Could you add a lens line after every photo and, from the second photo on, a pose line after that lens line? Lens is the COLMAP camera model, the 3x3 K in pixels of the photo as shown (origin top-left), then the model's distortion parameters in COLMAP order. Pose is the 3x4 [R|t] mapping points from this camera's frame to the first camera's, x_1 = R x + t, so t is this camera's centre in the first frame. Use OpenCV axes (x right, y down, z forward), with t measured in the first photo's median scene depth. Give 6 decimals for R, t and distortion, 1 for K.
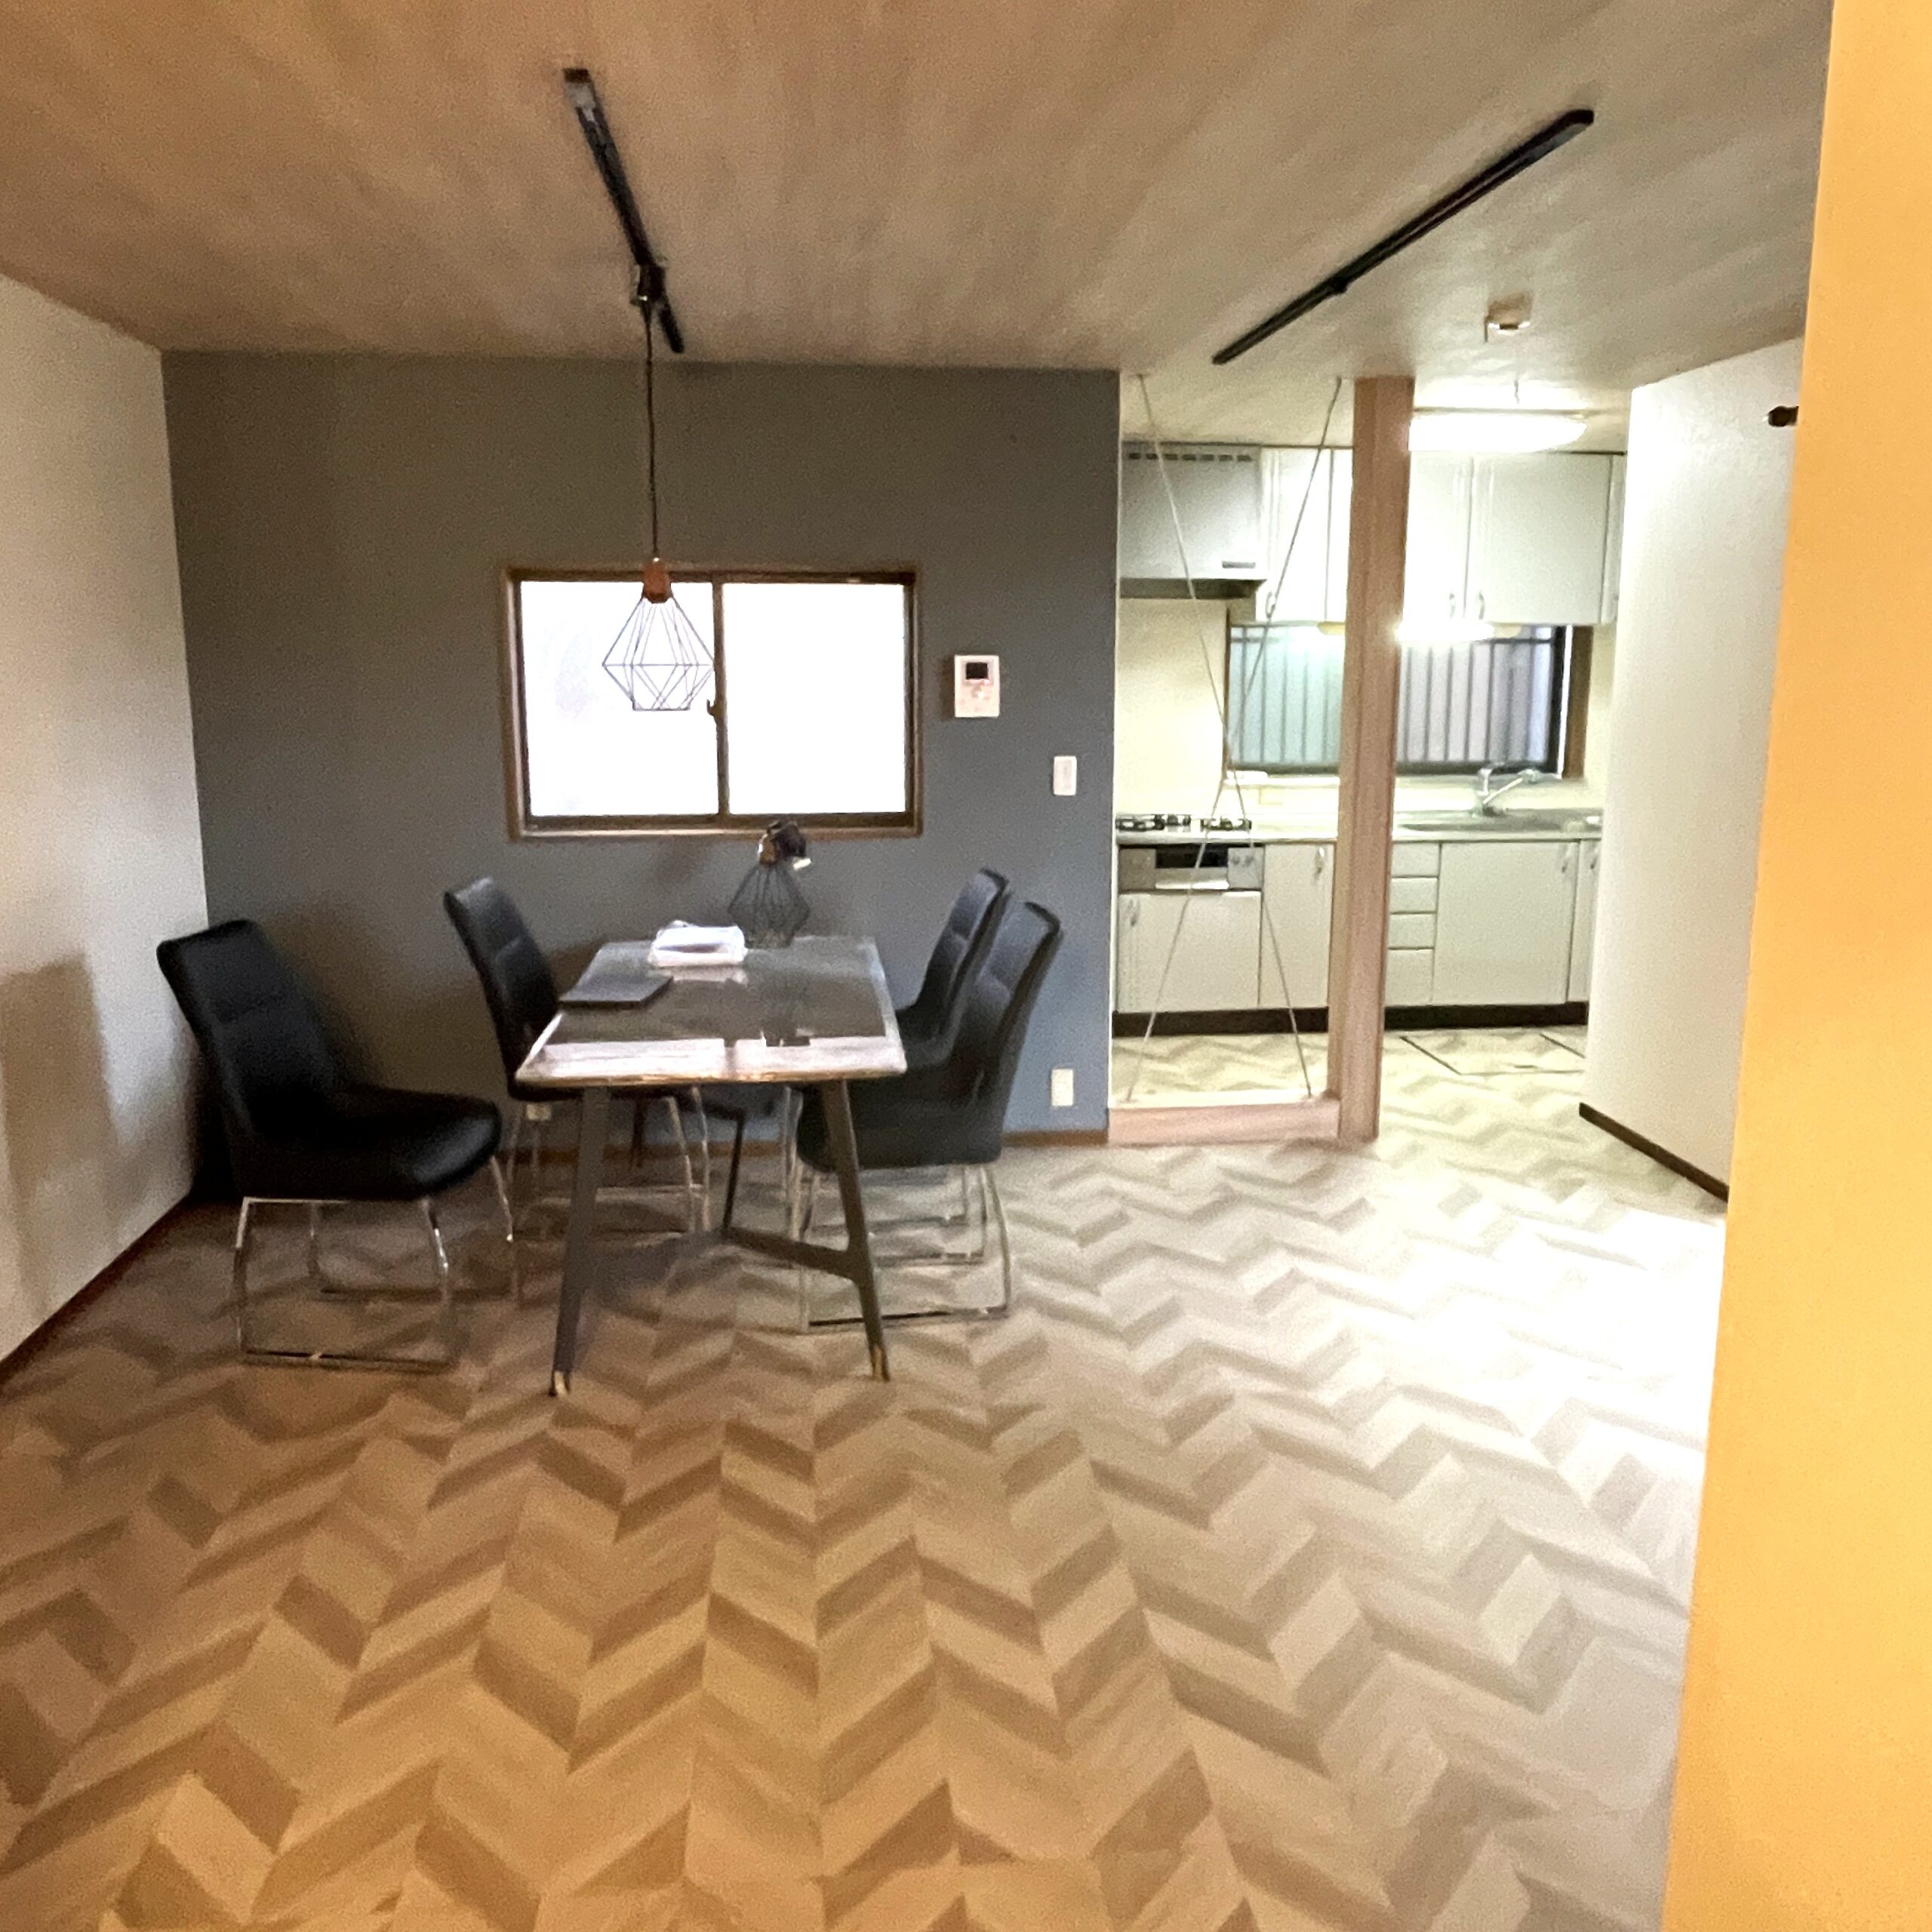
lens RADIAL K [[1599.6, 0, 966.6], [0, 1599.6, 995.4], [0, 0, 1]] dist [0.006226, -0.001272]
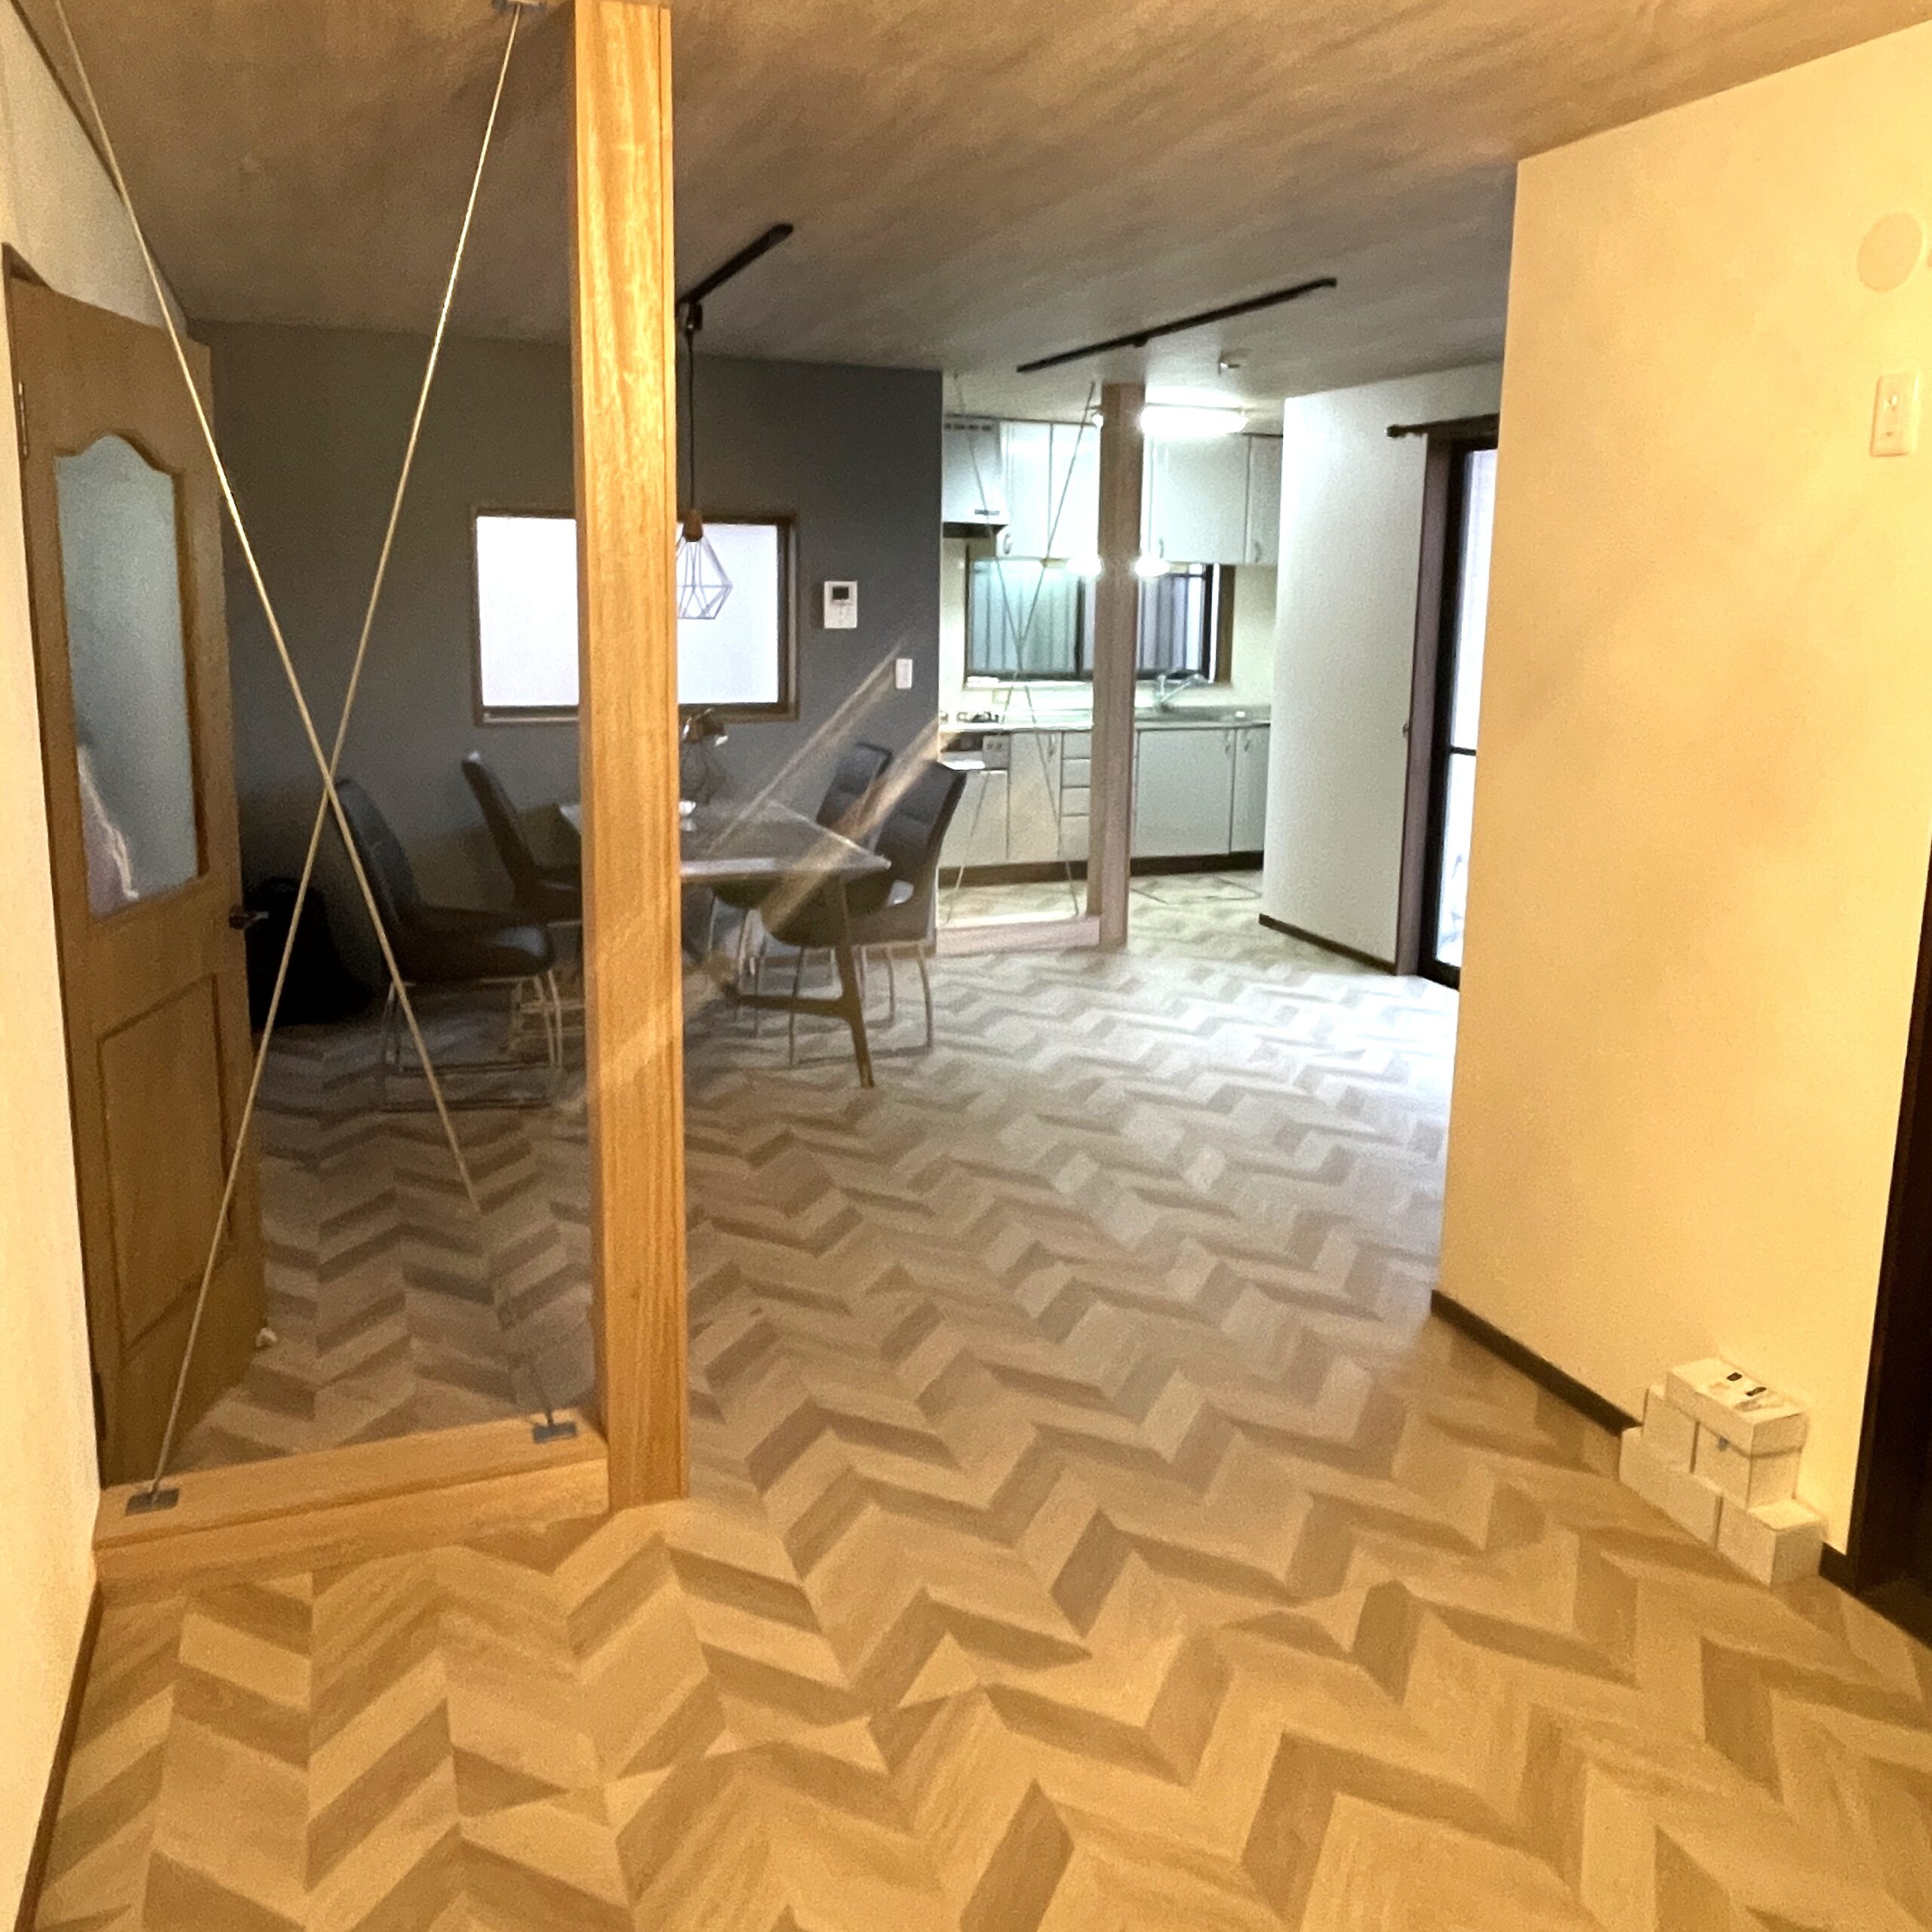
lens RADIAL K [[1601.8, 0, 966.0], [0, 1601.8, 966.0], [0, 0, 1]] dist [-0.012899, -0.003039]
pose [[0.966148, -0.045911, 0.253871, -0.229893], [0.038785, 0.998702, 0.033005, 0.060632], [-0.255057, -0.022041, 0.966675, -0.289876]]
